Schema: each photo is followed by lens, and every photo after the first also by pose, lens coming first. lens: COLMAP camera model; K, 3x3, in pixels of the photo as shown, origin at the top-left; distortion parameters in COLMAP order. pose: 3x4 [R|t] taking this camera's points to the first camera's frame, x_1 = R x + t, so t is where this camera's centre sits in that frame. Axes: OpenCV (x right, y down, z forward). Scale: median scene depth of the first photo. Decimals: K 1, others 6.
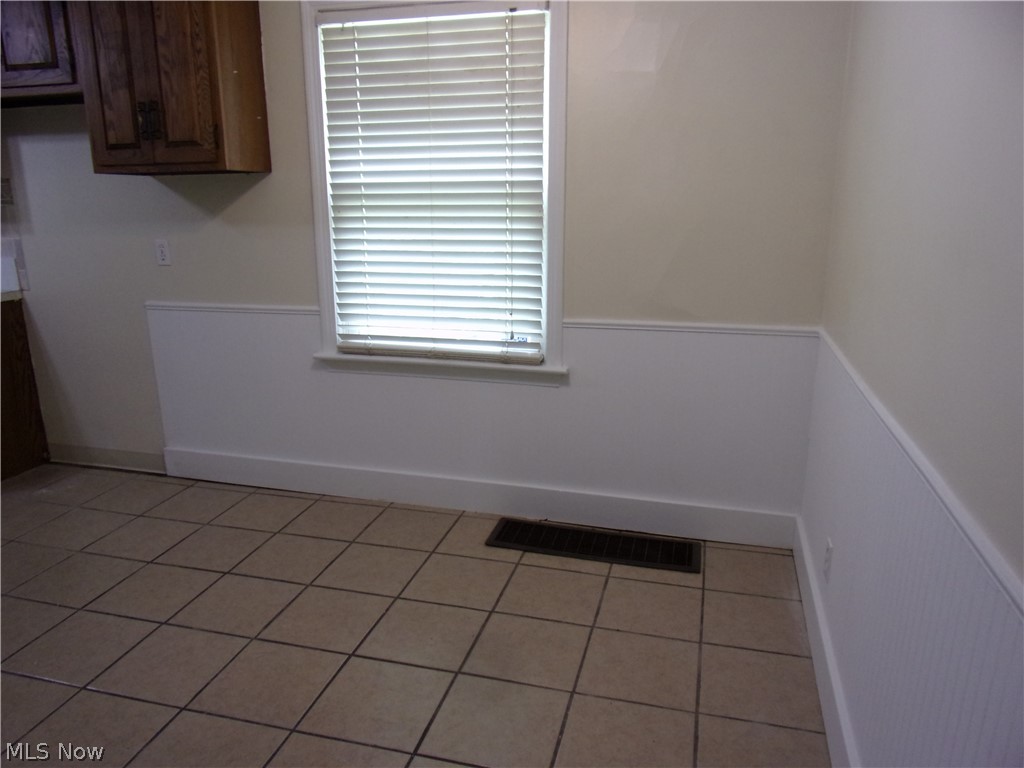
lens RADIAL K [[735.0, 0, 516.0], [0, 735.0, 390.4], [0, 0, 1]] dist [-0.060959, 0.037914]
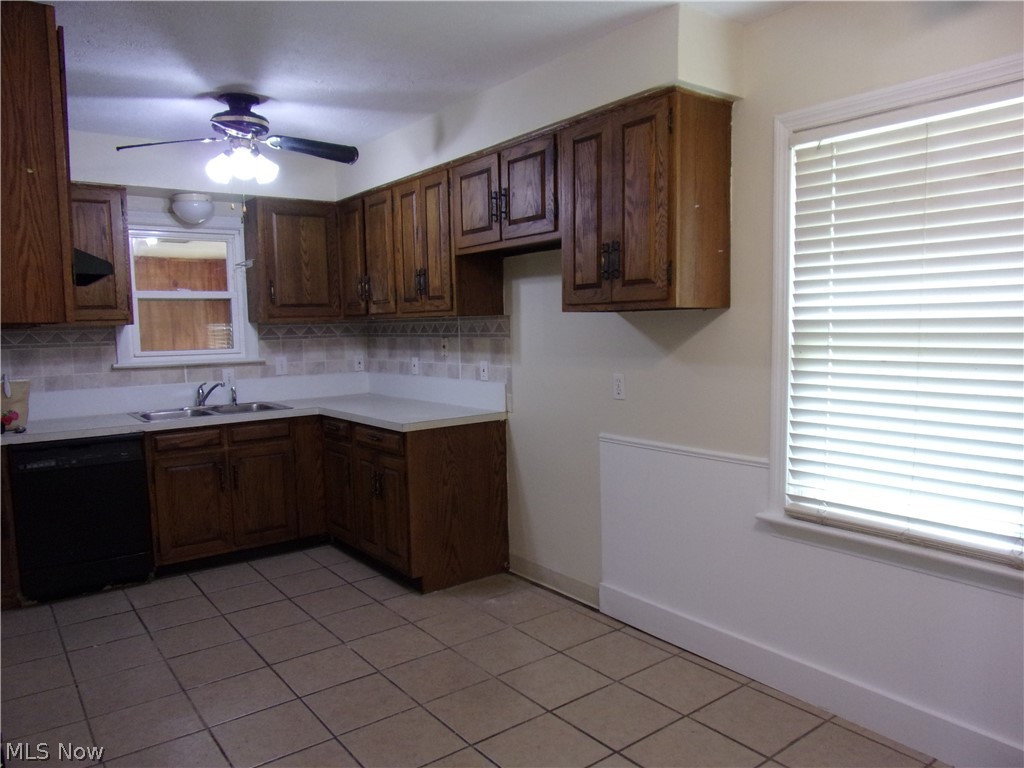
lens RADIAL K [[735.0, 0, 512.0], [0, 735.0, 388.5], [0, 0, 1]] dist [-0.060959, 0.037914]
pose [[0.777138, 0.045898, -0.627654, 0.032707], [-0.144893, 0.983593, -0.107475, -0.062988], [0.612423, 0.174466, 0.771038, 0.144737]]
